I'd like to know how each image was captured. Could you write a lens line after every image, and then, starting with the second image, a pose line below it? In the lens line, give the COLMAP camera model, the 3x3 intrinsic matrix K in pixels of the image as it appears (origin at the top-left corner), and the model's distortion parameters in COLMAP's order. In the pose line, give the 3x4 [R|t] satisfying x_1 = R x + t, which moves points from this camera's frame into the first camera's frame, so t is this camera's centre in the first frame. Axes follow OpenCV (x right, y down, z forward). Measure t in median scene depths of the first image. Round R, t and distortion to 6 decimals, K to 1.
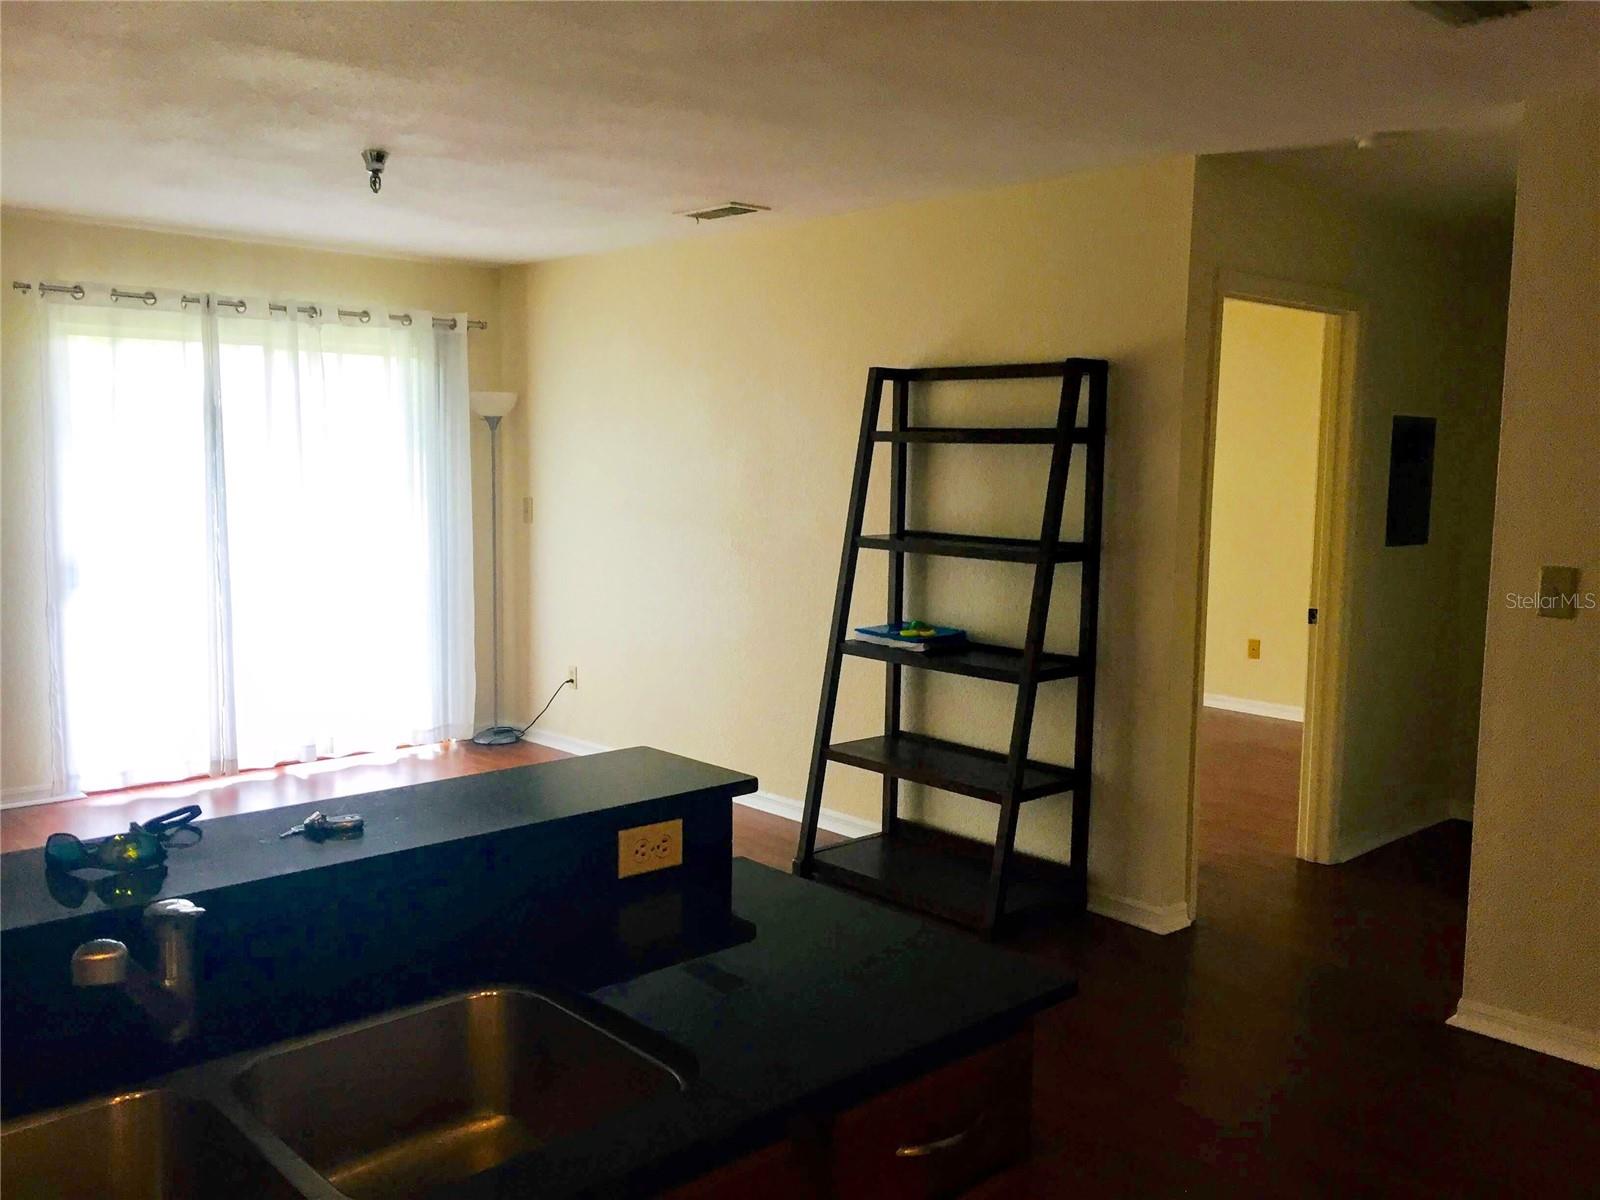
lens RADIAL K [[1369.1, 0, 793.3], [0, 1369.1, 604.7], [0, 0, 1]] dist [0.088680, -0.121596]
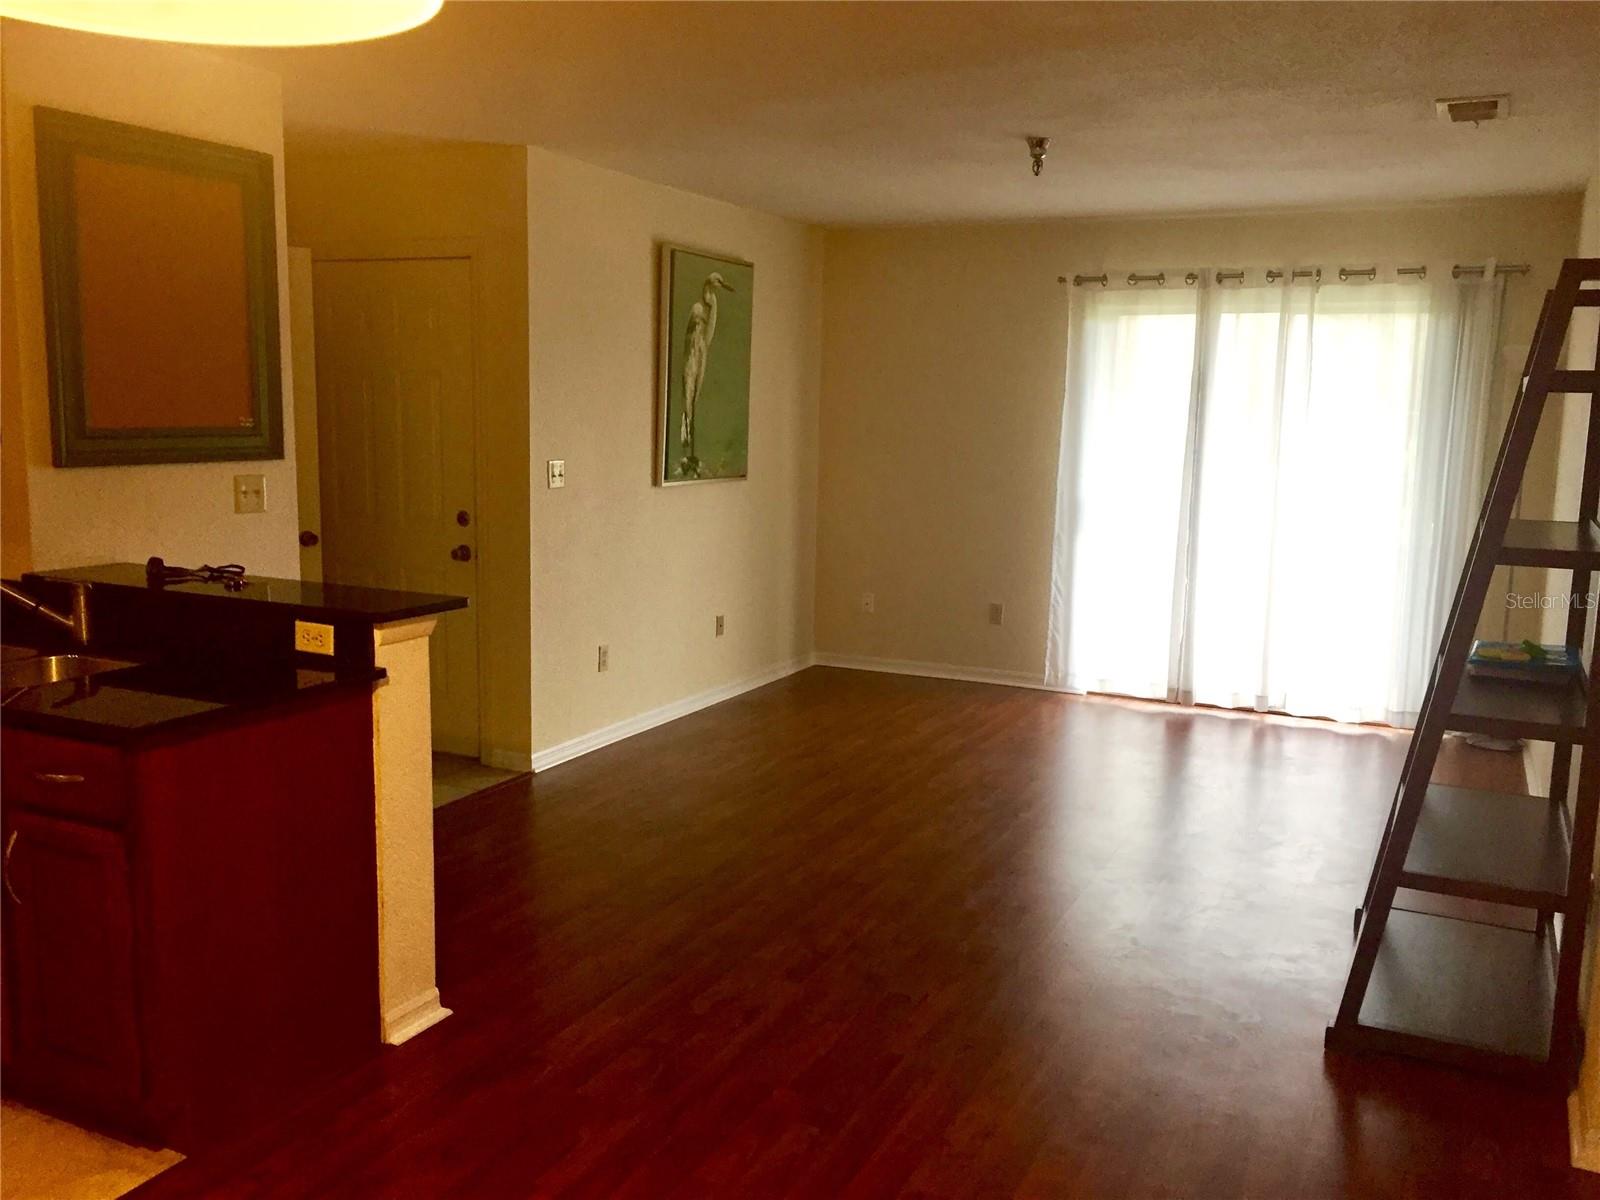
lens RADIAL K [[1369.1, 0, 799.8], [0, 1369.1, 598.6], [0, 0, 1]] dist [0.088680, -0.121596]
pose [[0.384719, 0.126584, -0.914313, 0.488481], [-0.117763, 0.989188, 0.087399, -0.021817], [0.915491, 0.074048, 0.395466, 0.280835]]
